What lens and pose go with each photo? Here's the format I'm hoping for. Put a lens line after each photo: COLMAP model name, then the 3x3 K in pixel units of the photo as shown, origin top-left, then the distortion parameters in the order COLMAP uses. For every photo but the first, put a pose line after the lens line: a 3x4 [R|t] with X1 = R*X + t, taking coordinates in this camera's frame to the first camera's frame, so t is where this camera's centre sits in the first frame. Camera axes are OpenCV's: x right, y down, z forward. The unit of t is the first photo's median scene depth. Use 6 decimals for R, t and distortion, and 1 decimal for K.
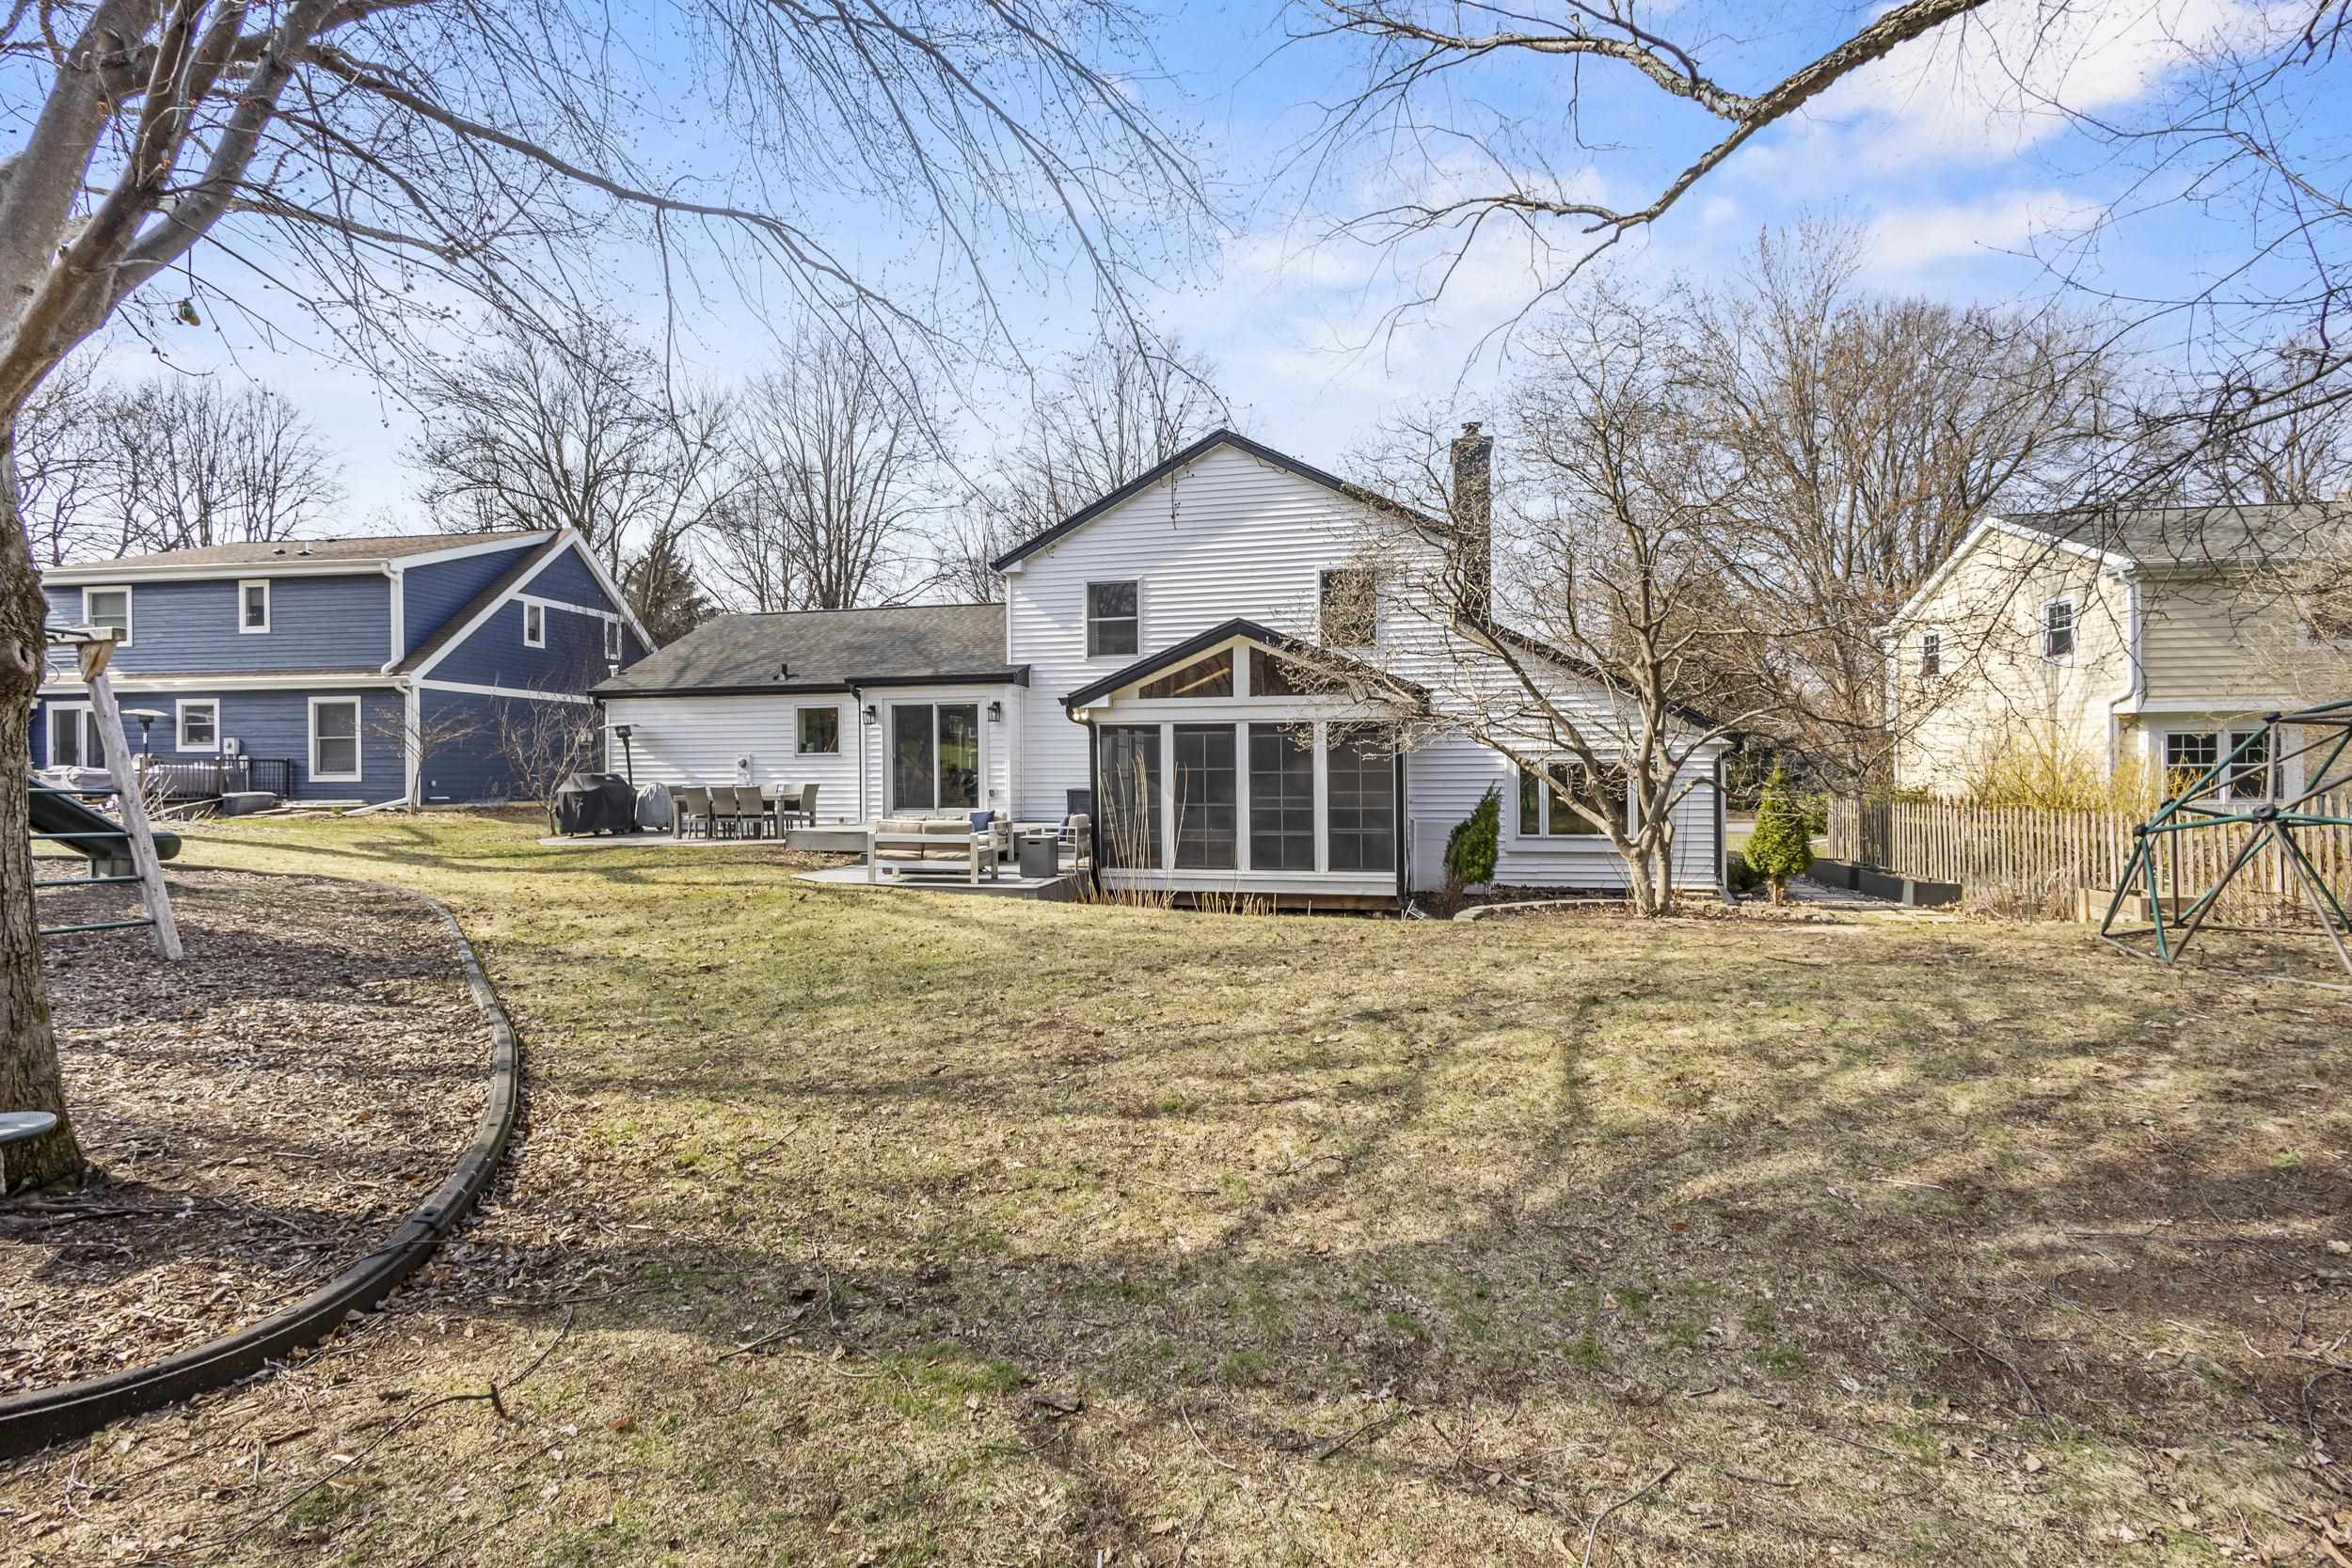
lens RADIAL K [[1086.7, 0, 1186.6], [0, 1086.7, 766.0], [0, 0, 1]] dist [0.017311, -0.005082]
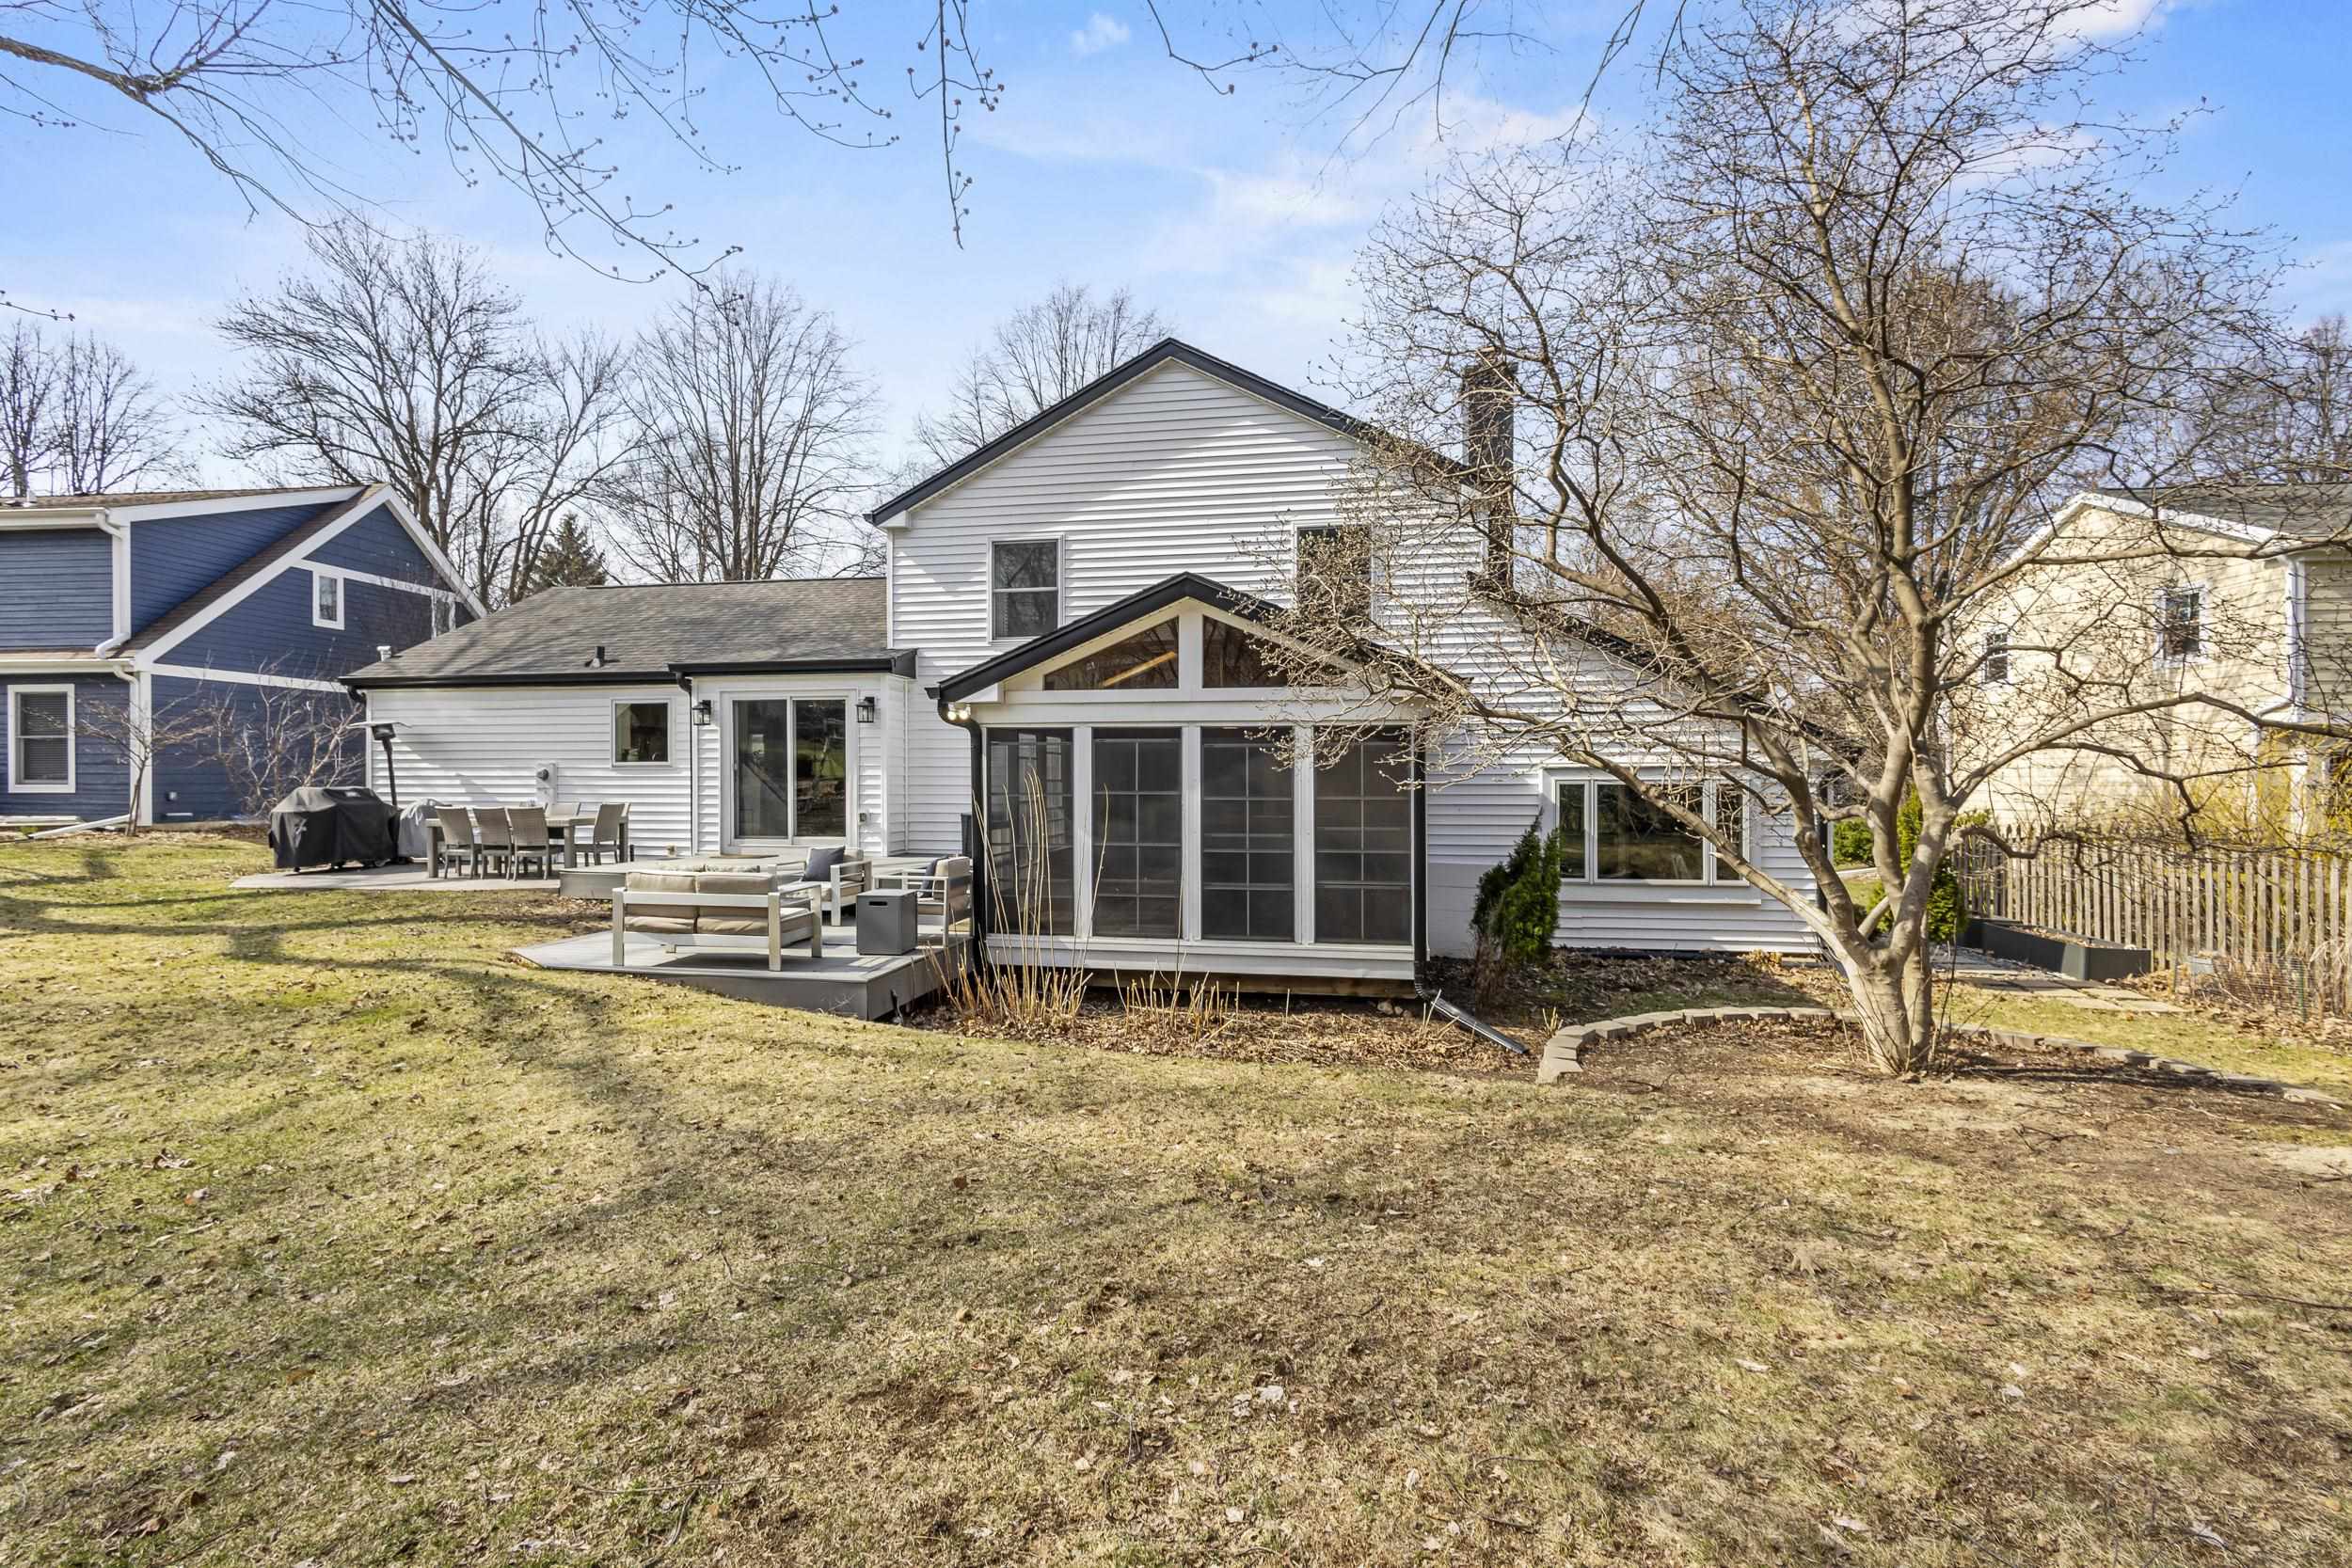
lens RADIAL K [[1086.7, 0, 1186.6], [0, 1086.7, 766.0], [0, 0, 1]] dist [0.017311, -0.005082]
pose [[0.999241, 0.007607, 0.038198, 0.016615], [-0.007357, 0.999951, -0.006683, -0.007370], [-0.038247, 0.006397, 0.999248, 0.233433]]
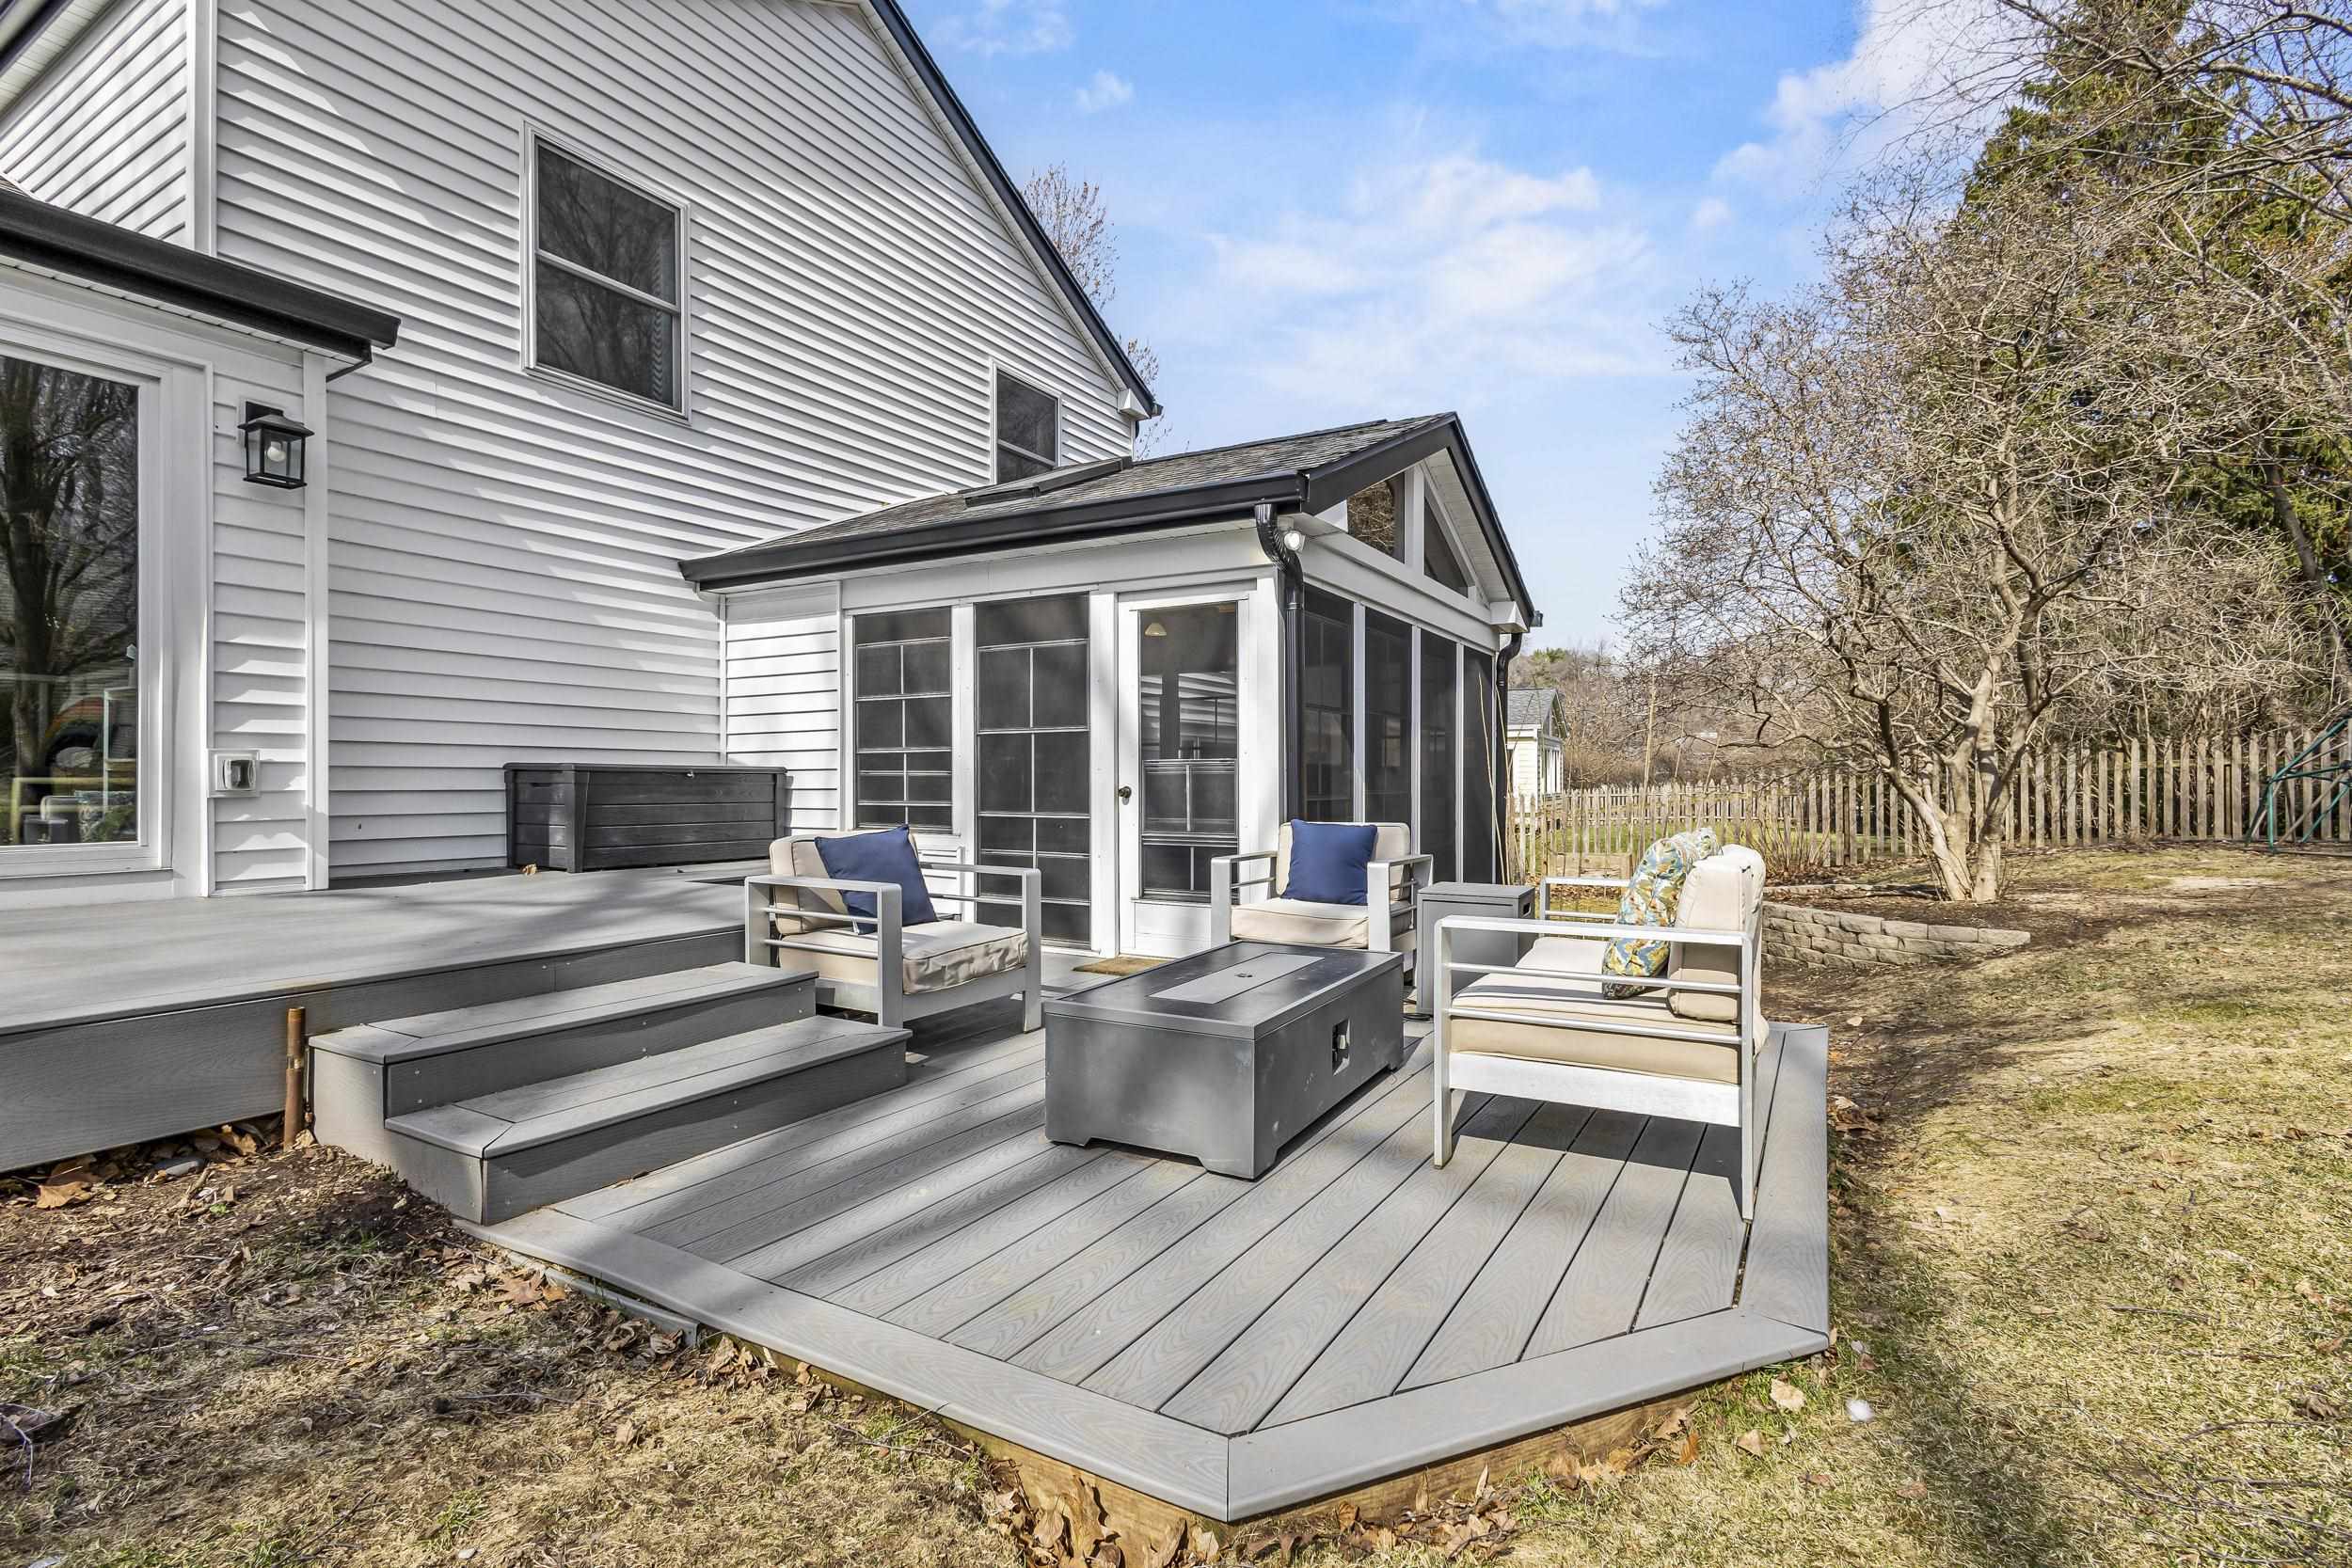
lens RADIAL K [[1081.9, 0, 1176.0], [0, 1081.9, 784.0], [0, 0, 1]] dist [0.015688, -0.000237]
pose [[0.320890, 0.006889, 0.947091, -0.339824], [-0.004395, 0.999974, -0.005784, 0.026931], [-0.947106, -0.002306, 0.320912, 0.714845]]
